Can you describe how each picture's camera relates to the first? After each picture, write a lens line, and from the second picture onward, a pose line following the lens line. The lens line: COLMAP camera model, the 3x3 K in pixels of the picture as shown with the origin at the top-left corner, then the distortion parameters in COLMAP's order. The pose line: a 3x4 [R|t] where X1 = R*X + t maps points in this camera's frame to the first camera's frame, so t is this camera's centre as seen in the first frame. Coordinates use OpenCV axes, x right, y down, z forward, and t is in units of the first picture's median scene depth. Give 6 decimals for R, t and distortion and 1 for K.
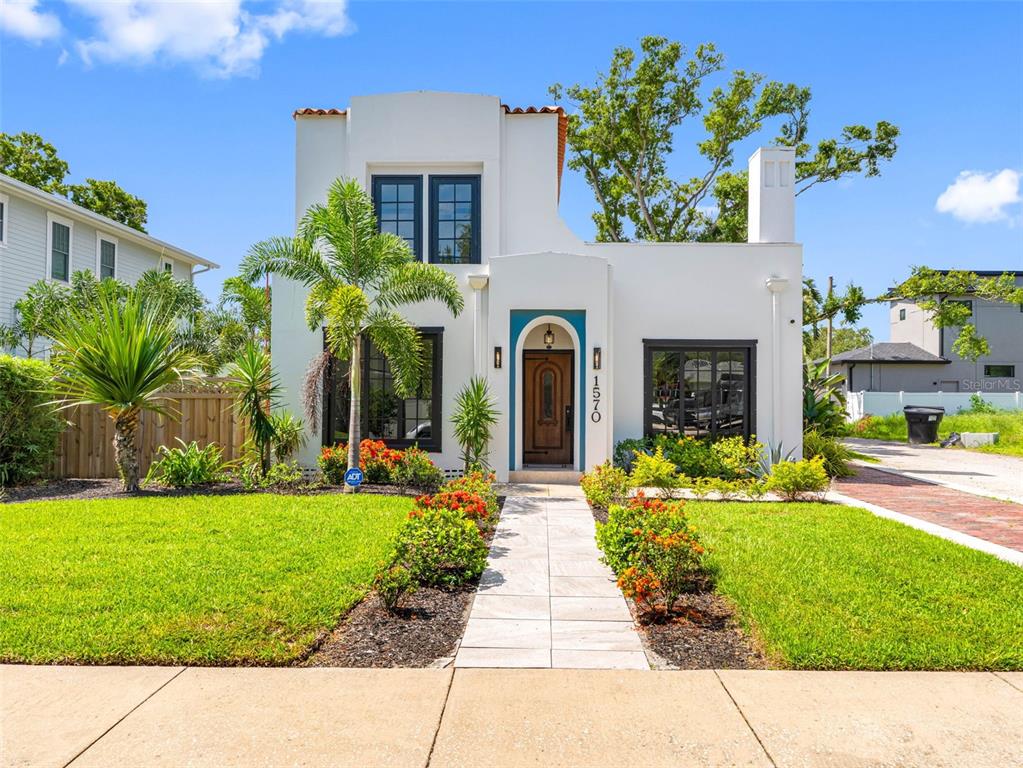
lens RADIAL K [[778.0, 0, 511.5], [0, 778.0, 384.0], [0, 0, 1]] dist [-0.000623, 0.000010]
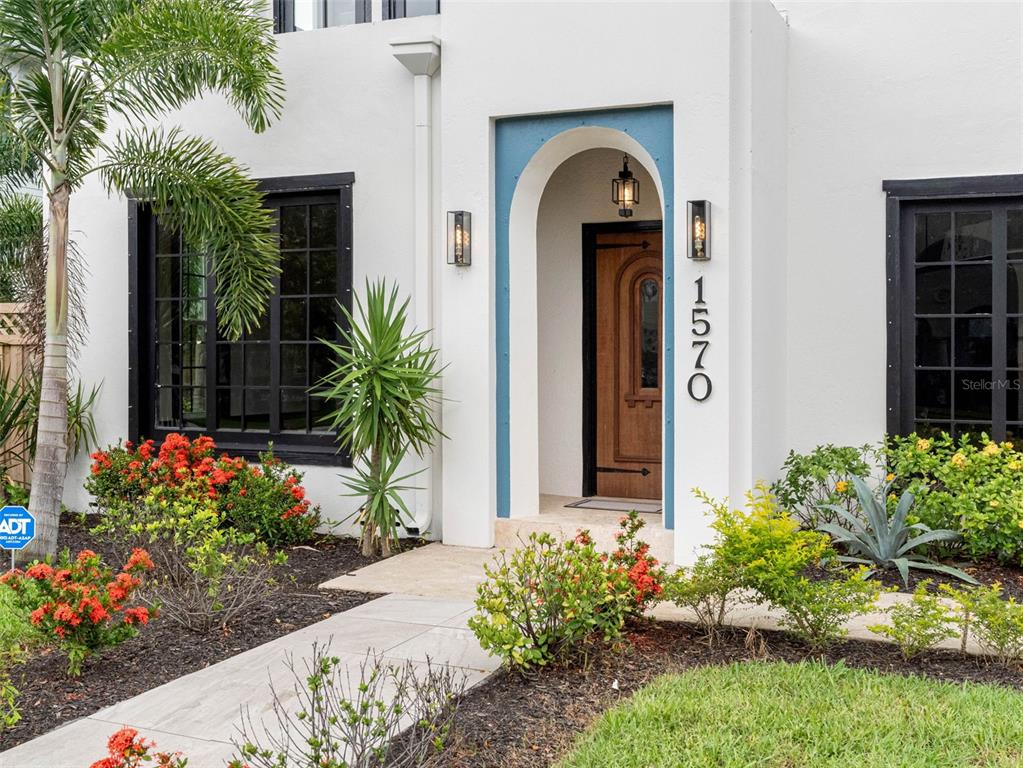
lens RADIAL K [[1209.5, 0, 511.5], [0, 1209.5, 384.0], [0, 0, 1]] dist [0.016029, 0.017306]
pose [[0.928632, 0.007349, -0.370930, 0.219878], [0.007824, 0.999194, 0.039384, 0.015539], [0.370921, -0.039475, 0.927825, 0.382759]]
